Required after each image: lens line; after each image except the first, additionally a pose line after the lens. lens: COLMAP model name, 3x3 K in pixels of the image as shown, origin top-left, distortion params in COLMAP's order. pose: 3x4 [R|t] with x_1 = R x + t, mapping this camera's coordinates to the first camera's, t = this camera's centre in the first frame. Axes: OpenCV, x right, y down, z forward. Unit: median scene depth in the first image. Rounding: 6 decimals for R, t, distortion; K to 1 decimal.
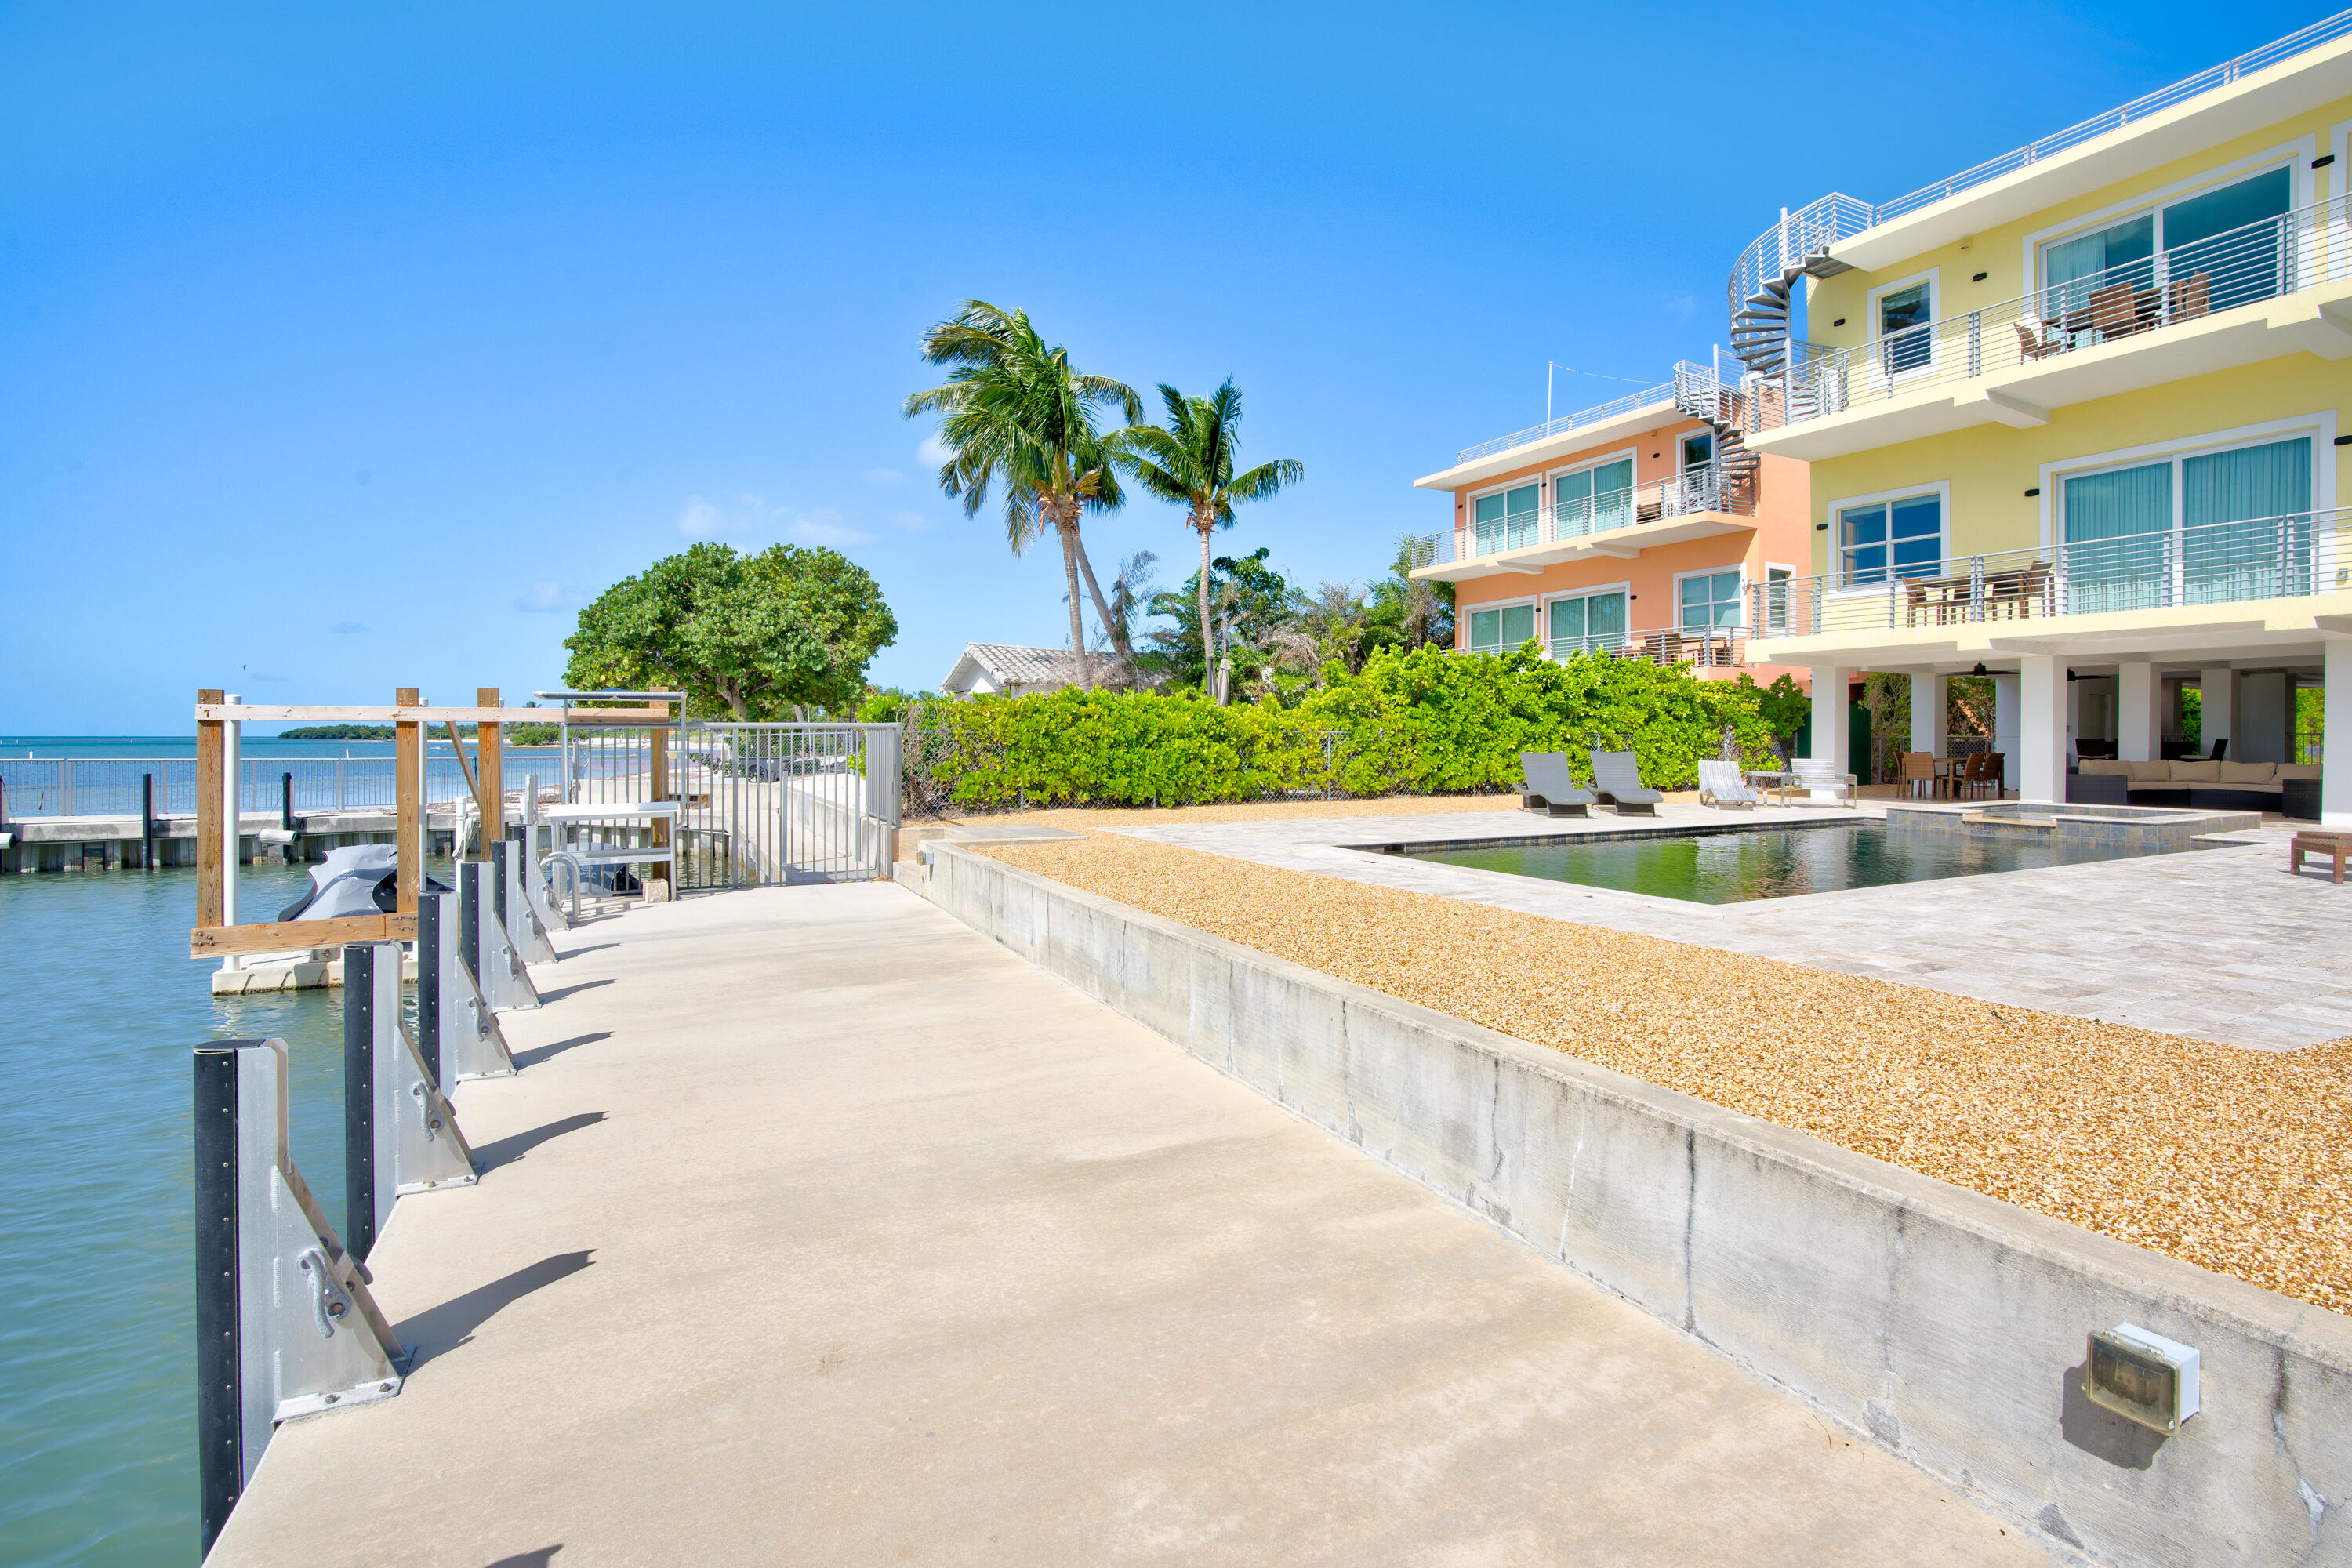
lens RADIAL K [[1173.1, 0, 1245.9], [0, 1173.1, 755.4], [0, 0, 1]] dist [-0.004035, 0.013161]
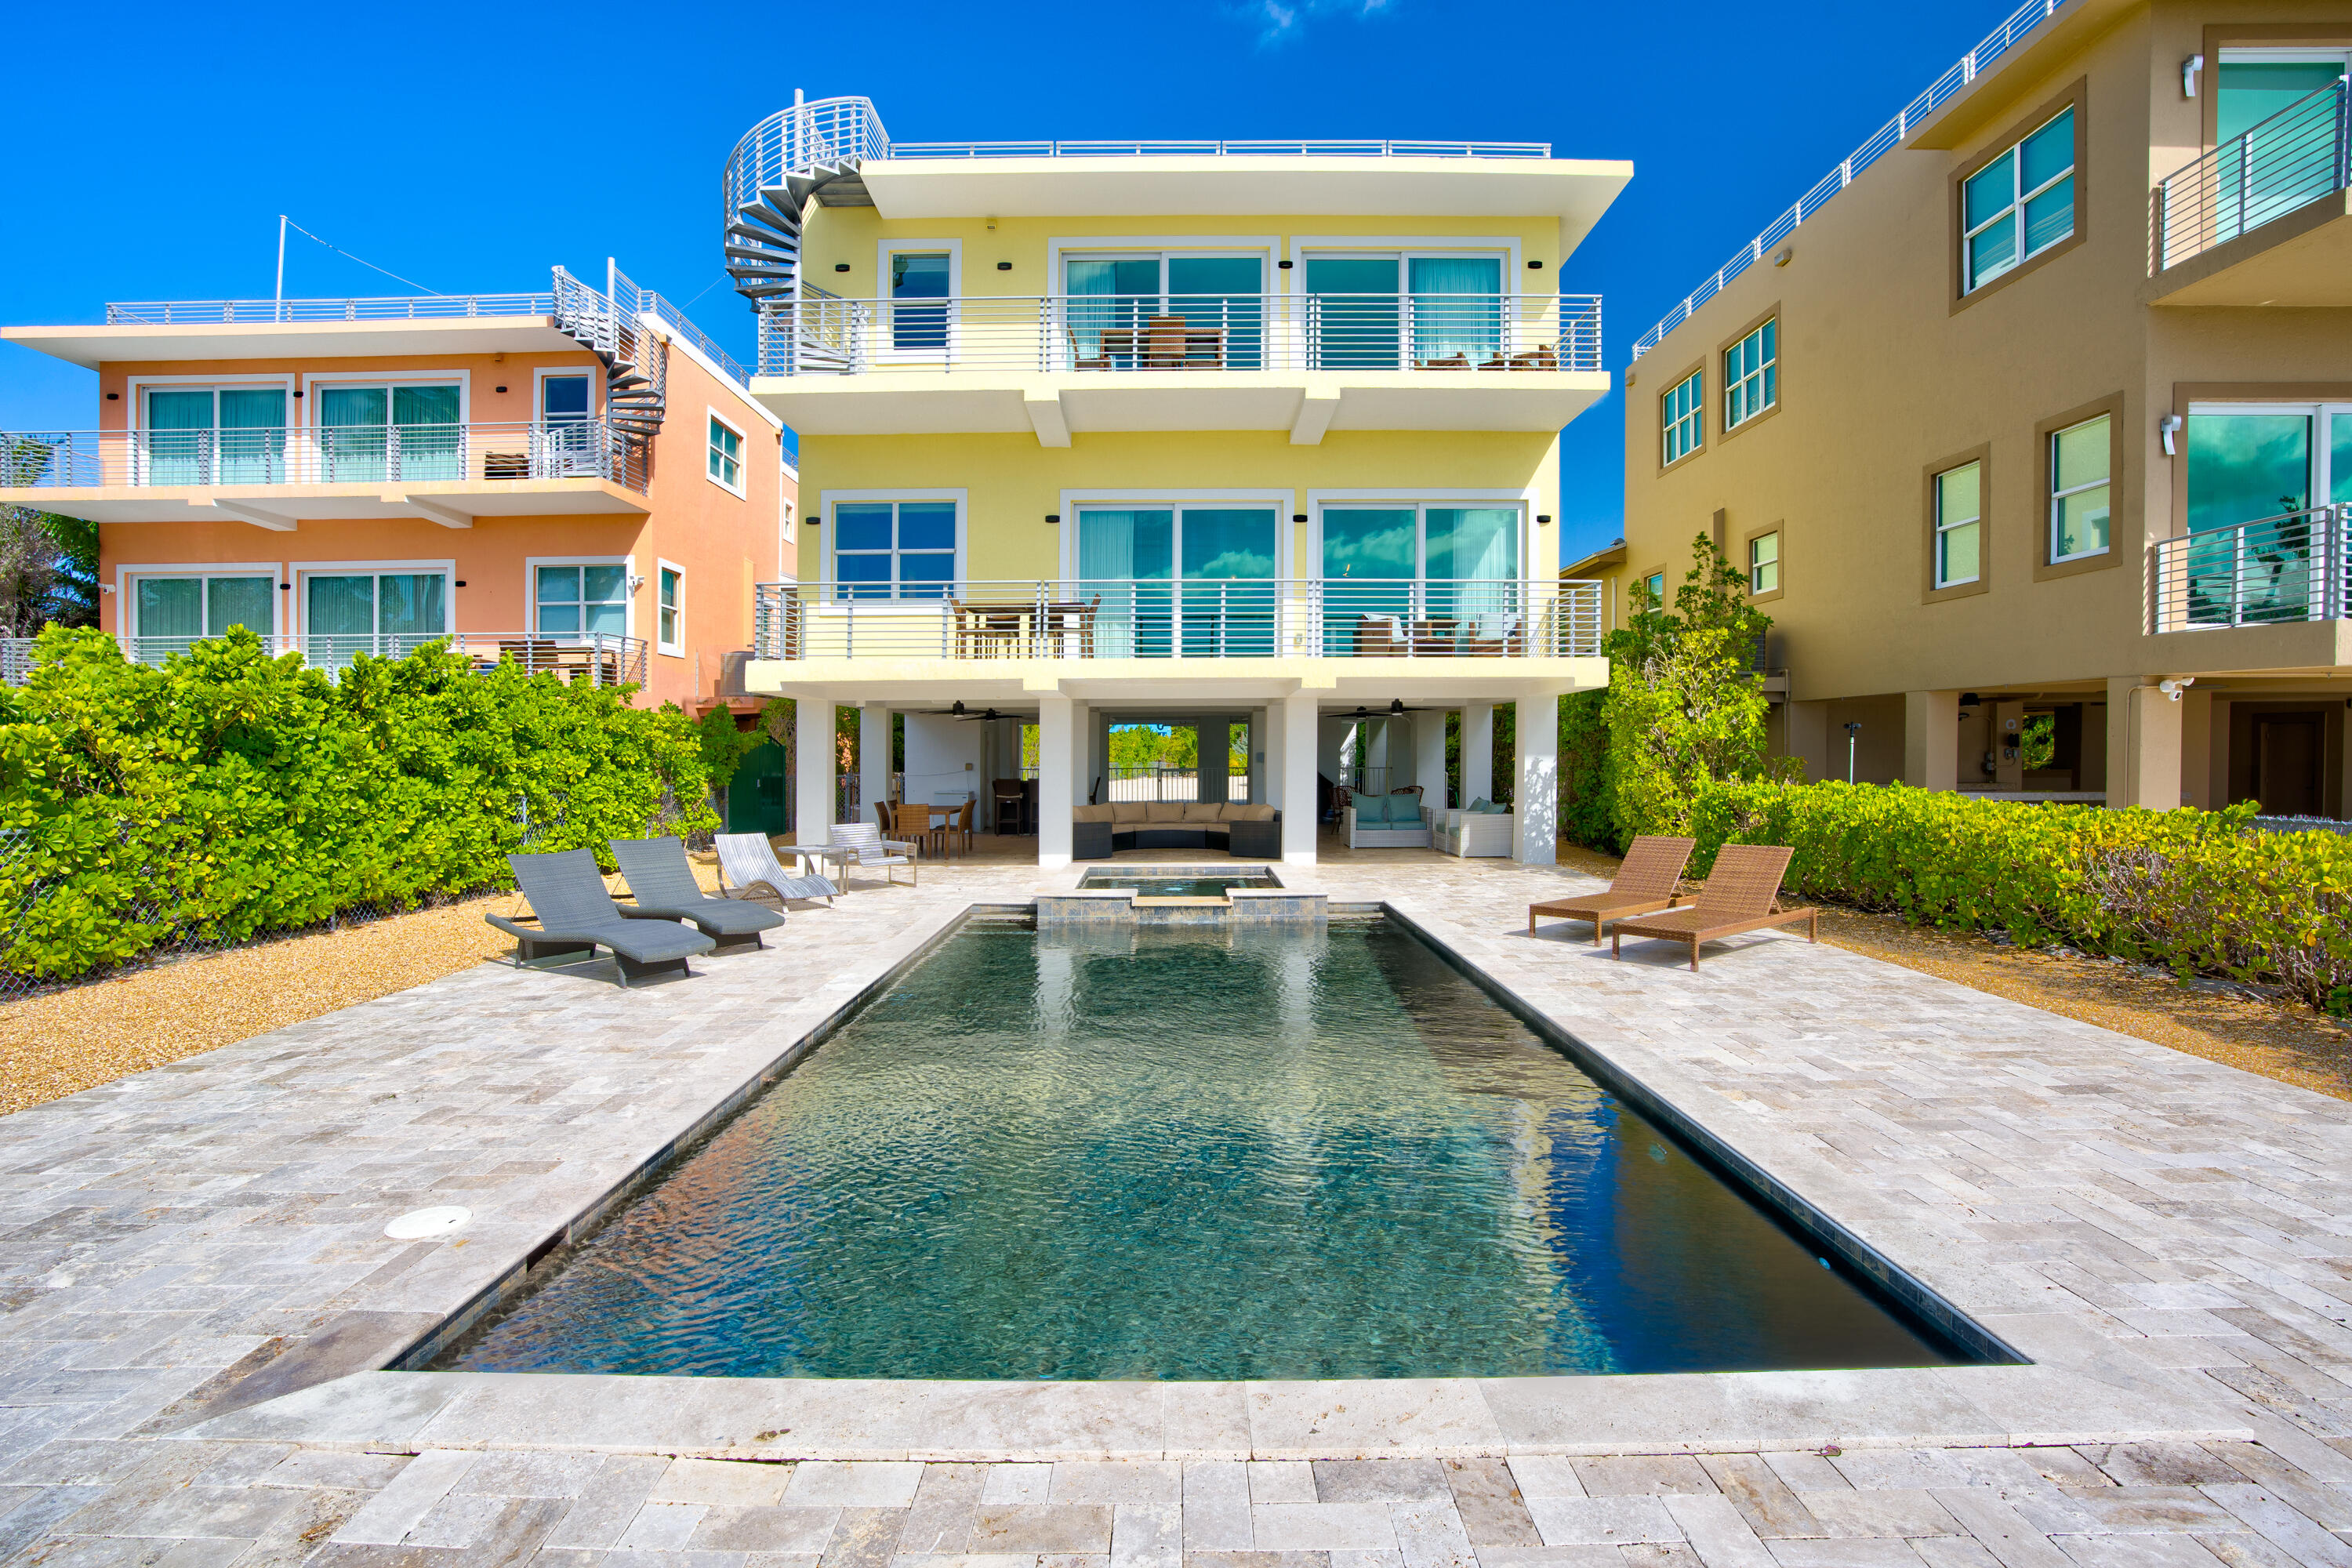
lens RADIAL K [[1111.3, 0, 1176.0], [0, 1111.3, 784.0], [0, 0, 1]] dist [-0.095863, 0.038410]
pose [[0.492305, -0.033543, 0.869776, -0.028891], [0.016406, 0.999437, 0.029257, -0.037307], [-0.870268, -0.000133, 0.492579, 0.434932]]
